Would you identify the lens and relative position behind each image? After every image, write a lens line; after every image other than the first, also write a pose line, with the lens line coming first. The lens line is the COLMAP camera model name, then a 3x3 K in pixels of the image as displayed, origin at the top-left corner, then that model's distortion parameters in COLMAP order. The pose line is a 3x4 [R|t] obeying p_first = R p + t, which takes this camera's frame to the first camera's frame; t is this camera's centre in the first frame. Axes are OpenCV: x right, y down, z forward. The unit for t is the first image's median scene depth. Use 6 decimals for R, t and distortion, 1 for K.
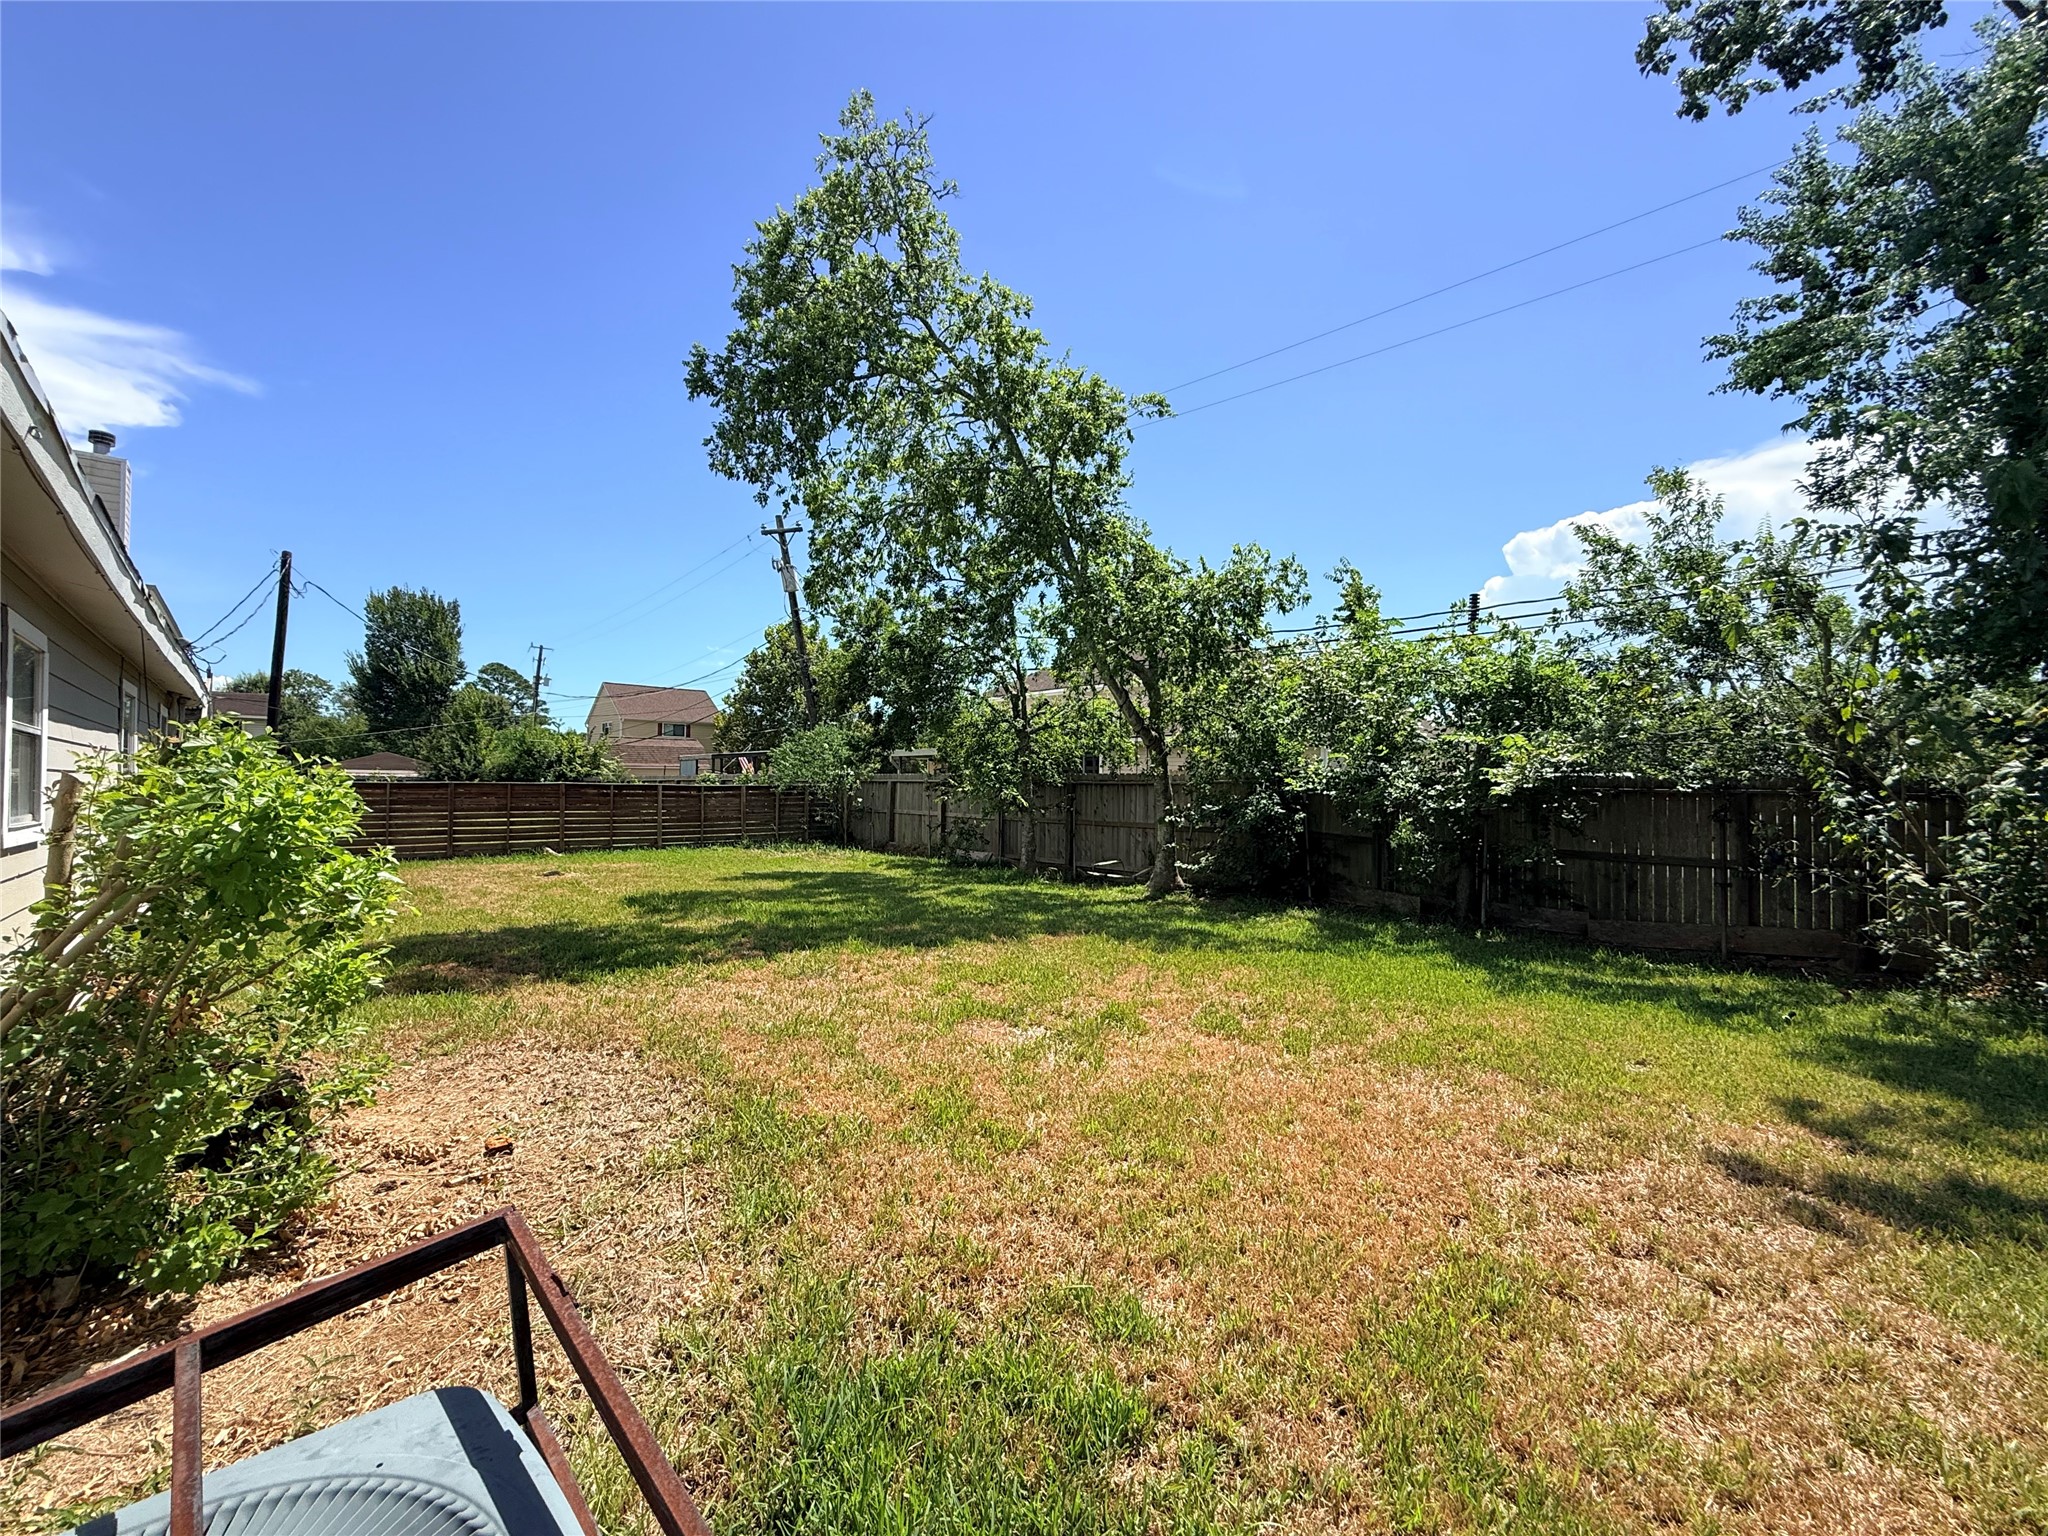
lens RADIAL K [[855.2, 0, 1014.6], [0, 855.2, 743.3], [0, 0, 1]] dist [0.001261, 0.011316]
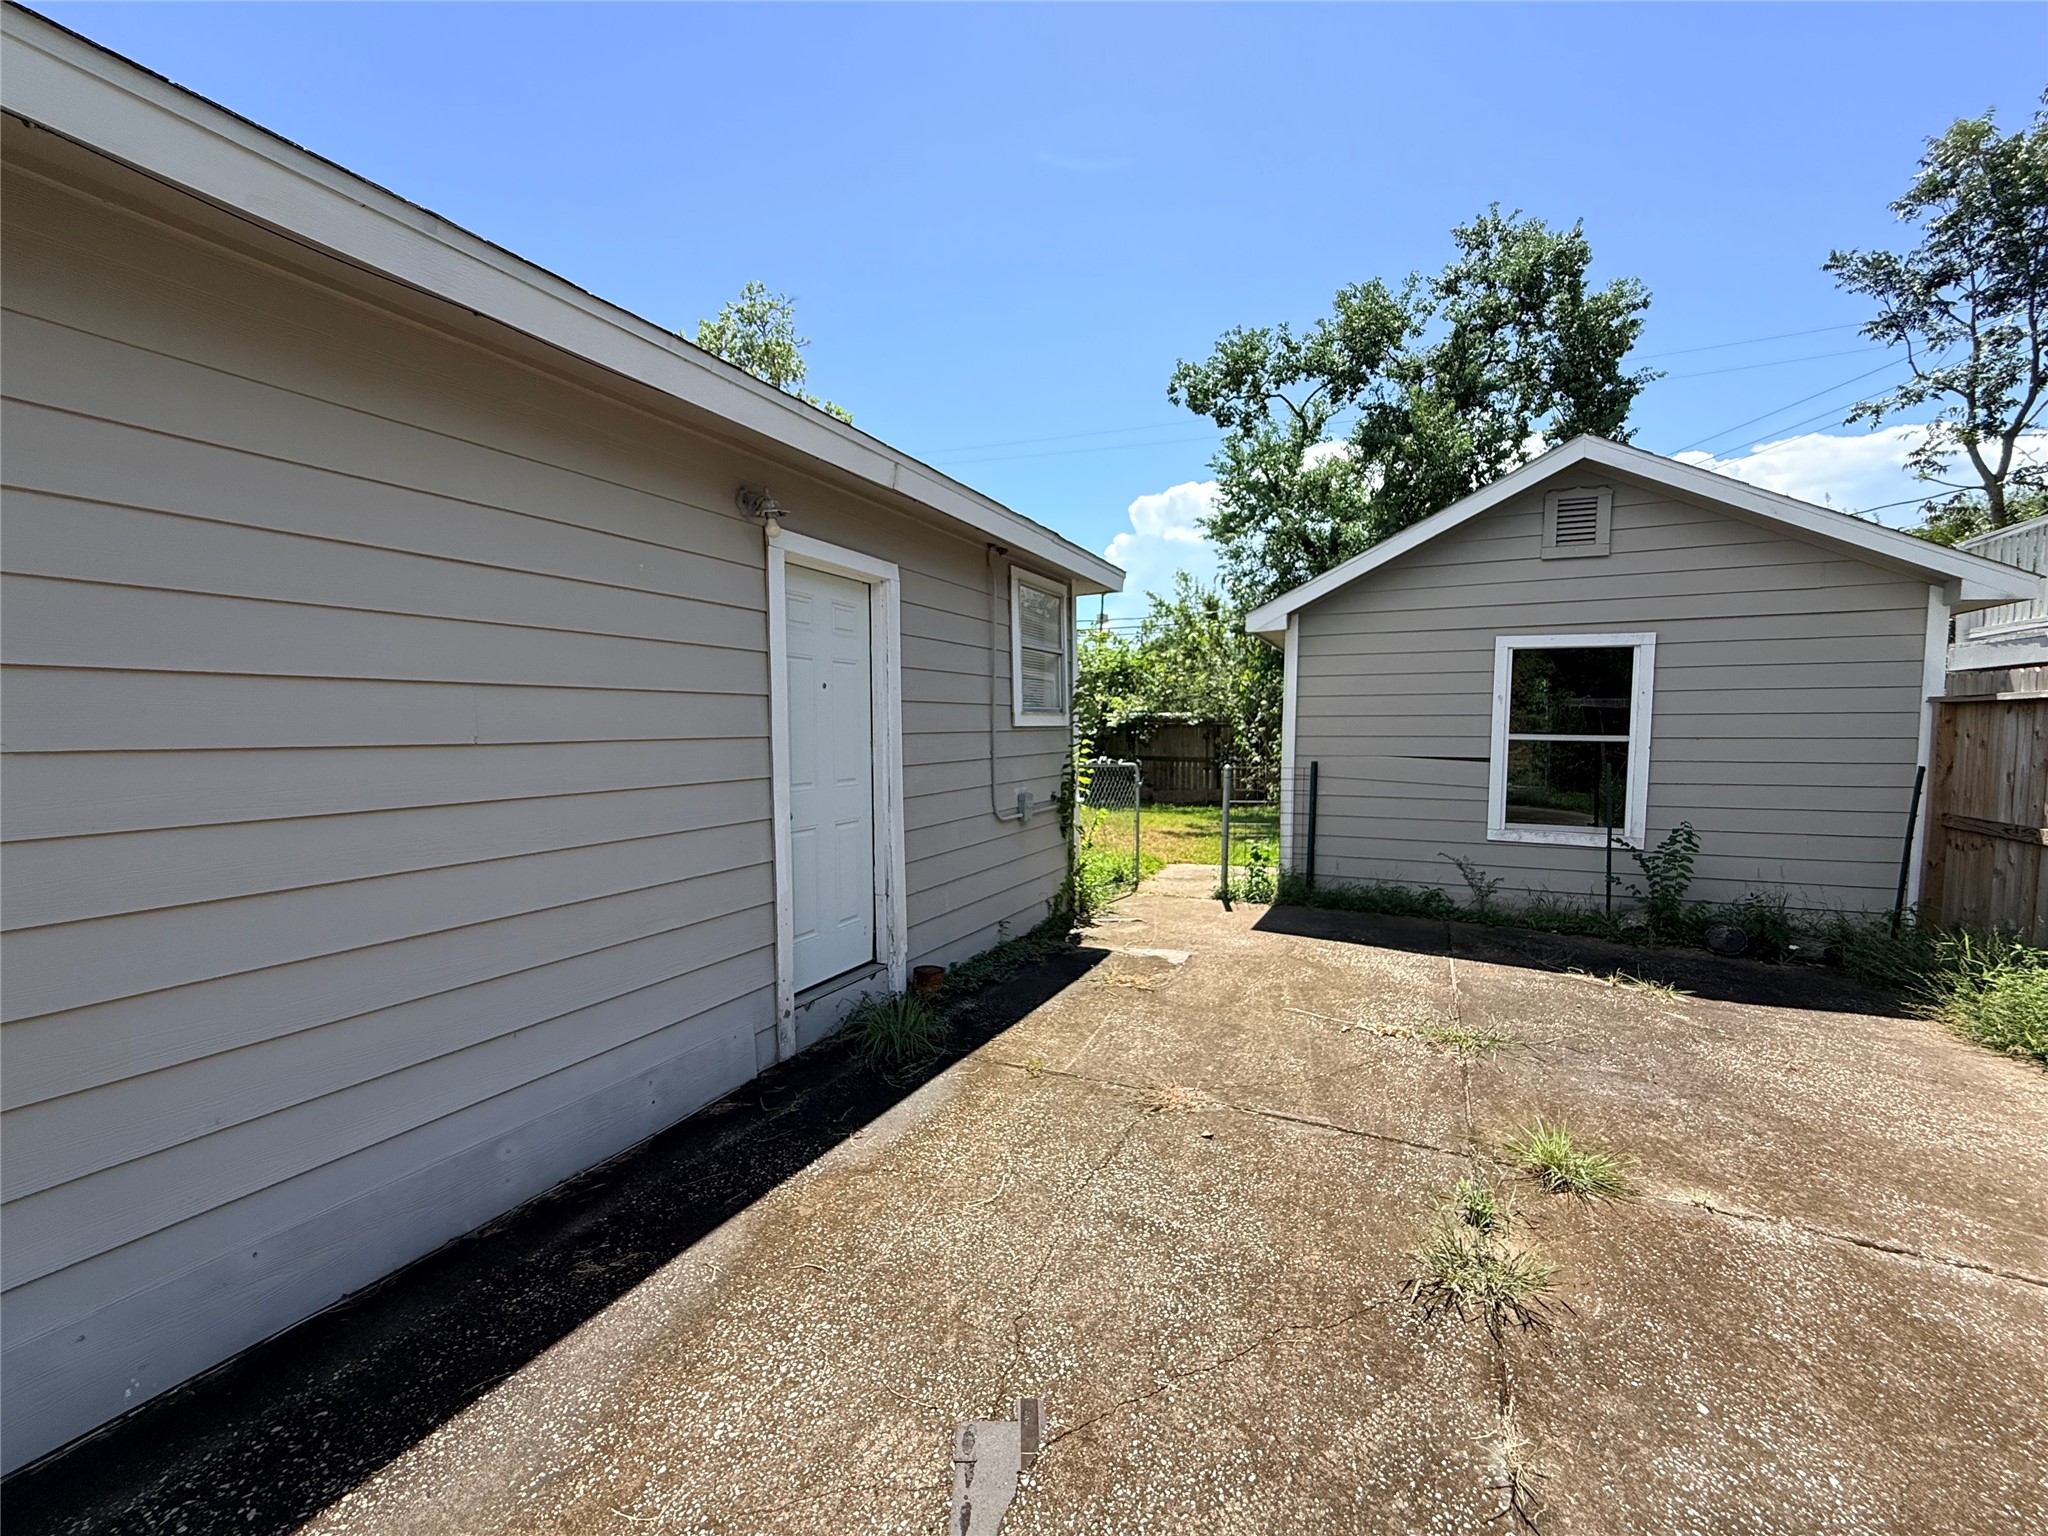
lens RADIAL K [[855.2, 0, 1014.6], [0, 855.2, 743.3], [0, 0, 1]] dist [0.001261, 0.011316]
pose [[0.924854, -0.016943, 0.379945, -0.408359], [-0.011701, 0.997267, 0.072953, -0.044659], [-0.380142, -0.071917, 0.922128, -0.771159]]
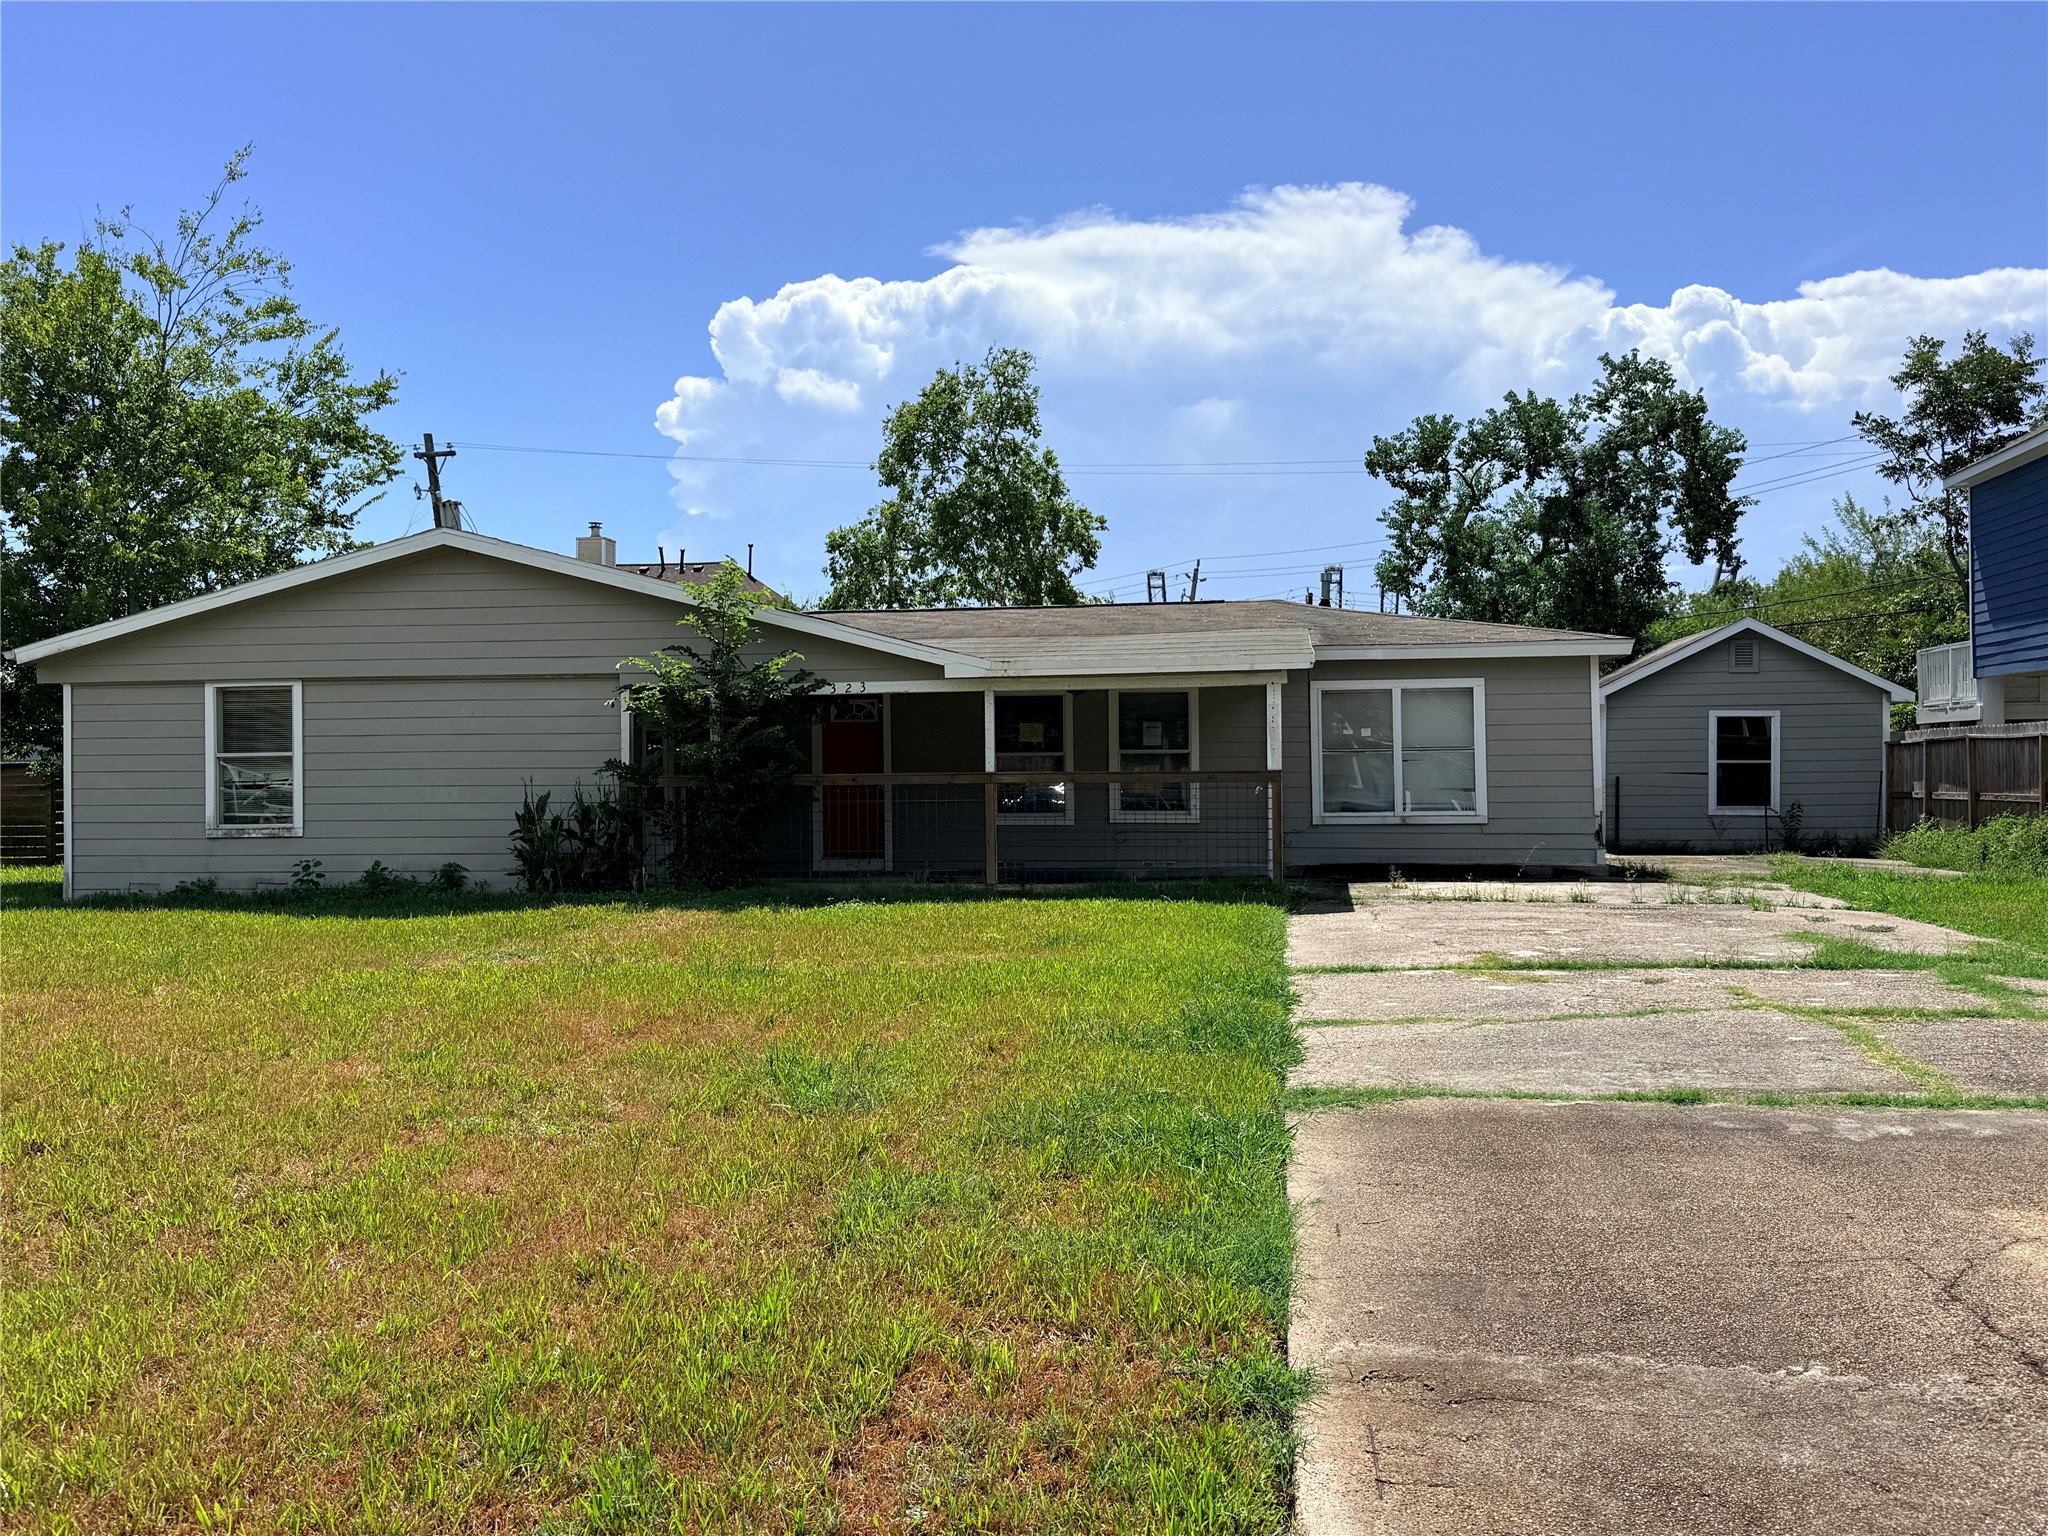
lens RADIAL K [[1790.4, 0, 1024.0], [0, 1790.4, 768.0], [0, 0, 1]] dist [0.170789, -0.147250]
pose [[0.767808, -0.015715, 0.640487, -2.775565], [-0.014013, 0.999048, 0.041312, -0.106191], [-0.640526, -0.040695, 0.766857, -1.953341]]
